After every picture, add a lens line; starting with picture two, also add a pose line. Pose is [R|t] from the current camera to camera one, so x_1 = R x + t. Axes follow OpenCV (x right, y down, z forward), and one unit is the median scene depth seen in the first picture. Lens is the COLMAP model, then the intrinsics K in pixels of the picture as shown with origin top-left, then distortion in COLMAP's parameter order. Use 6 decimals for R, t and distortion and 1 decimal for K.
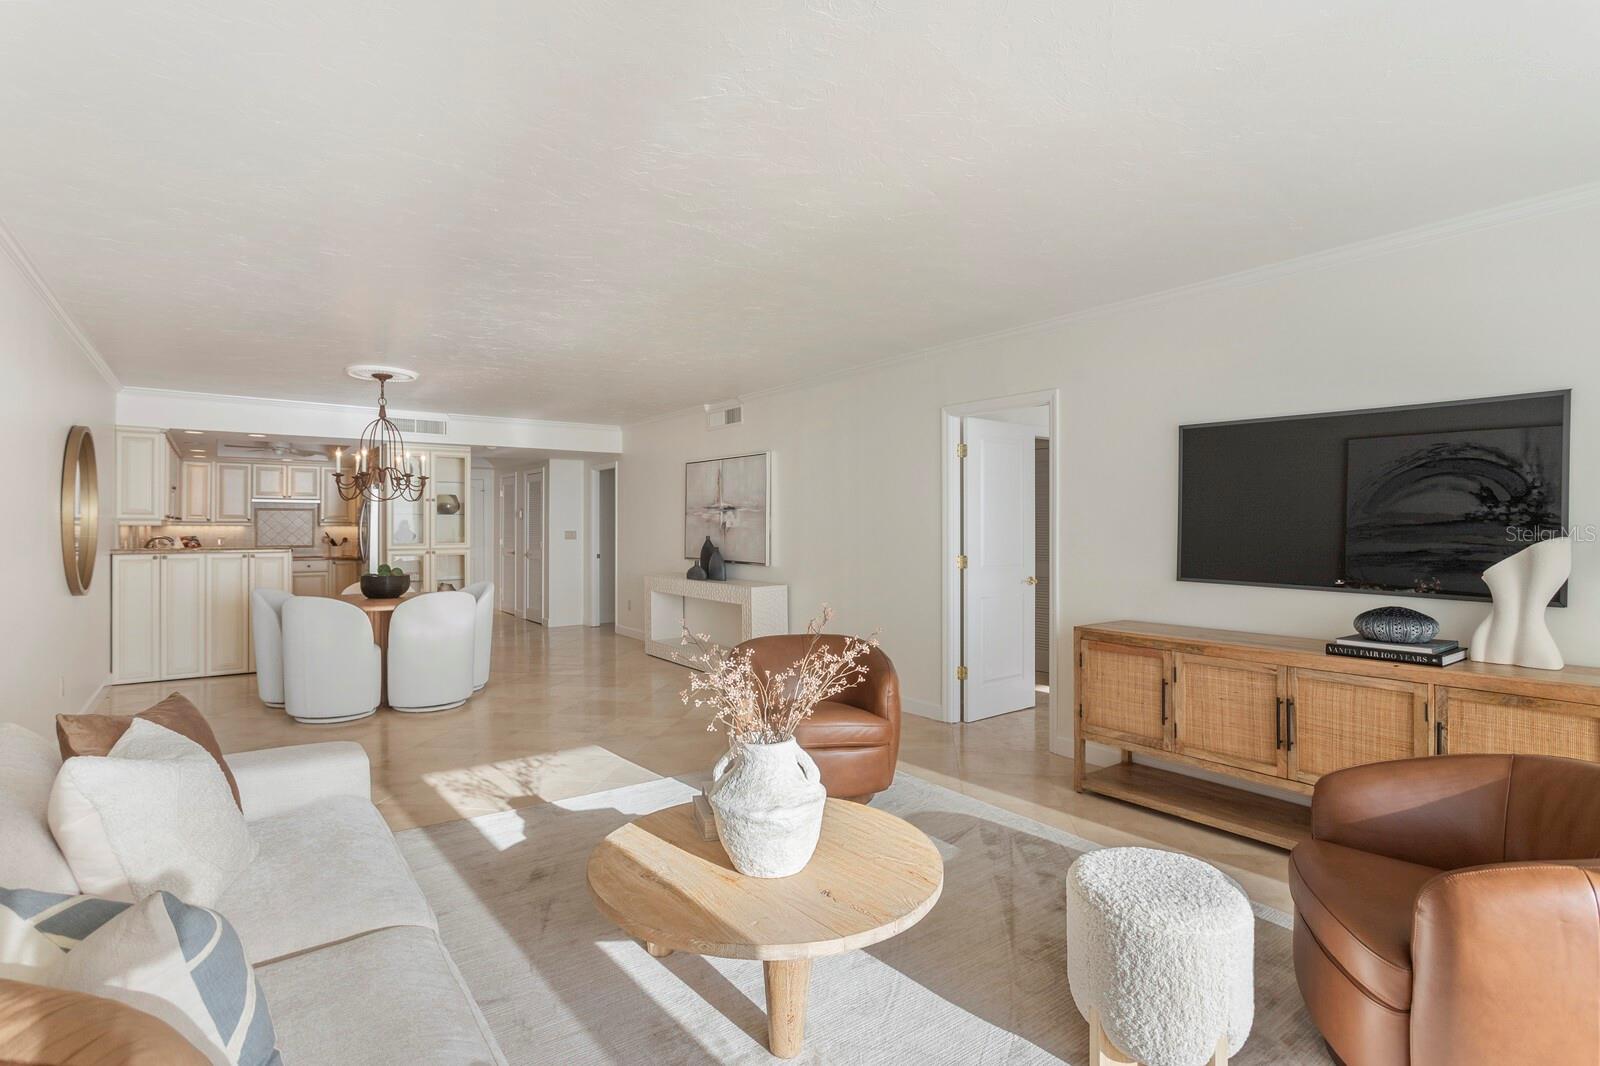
lens RADIAL K [[794.7, 0, 806.1], [0, 794.7, 518.3], [0, 0, 1]] dist [-0.008594, 0.005353]
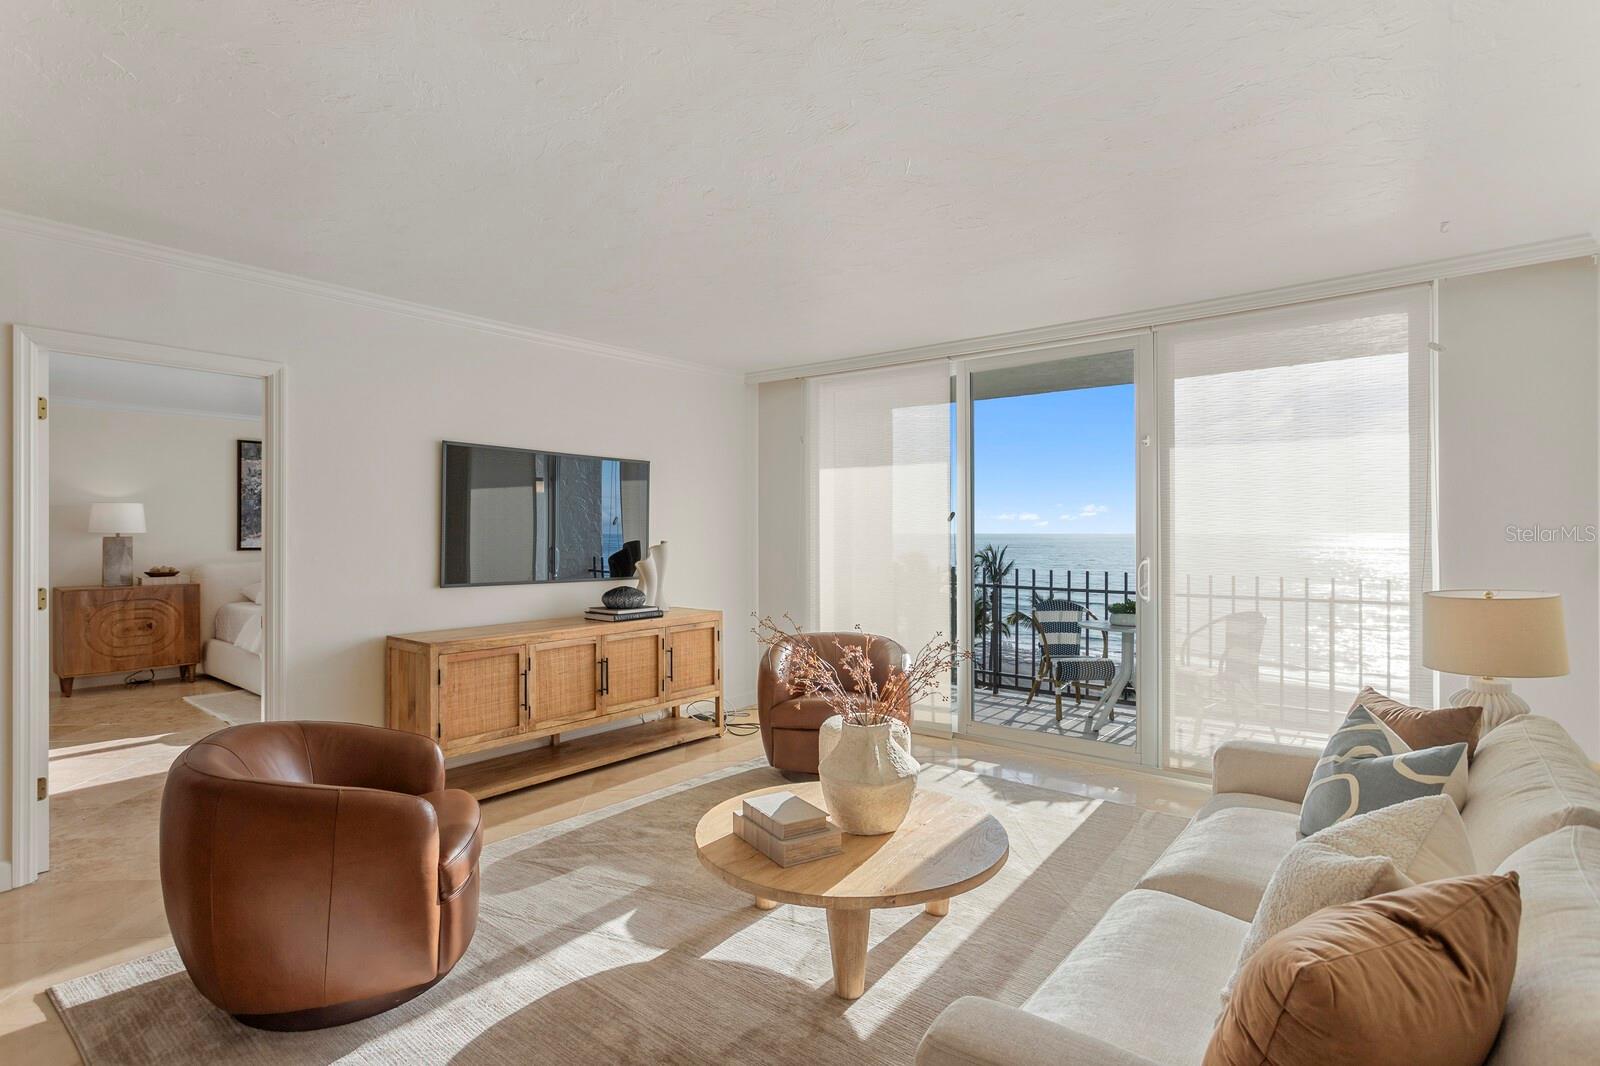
lens RADIAL K [[794.7, 0, 799.4], [0, 794.7, 528.0], [0, 0, 1]] dist [-0.008594, 0.005353]
pose [[-0.251215, 0.011509, 0.967863, -0.801443], [-0.004828, 0.999902, -0.013143, 0.015199], [-0.967919, -0.007974, -0.251135, 0.978708]]
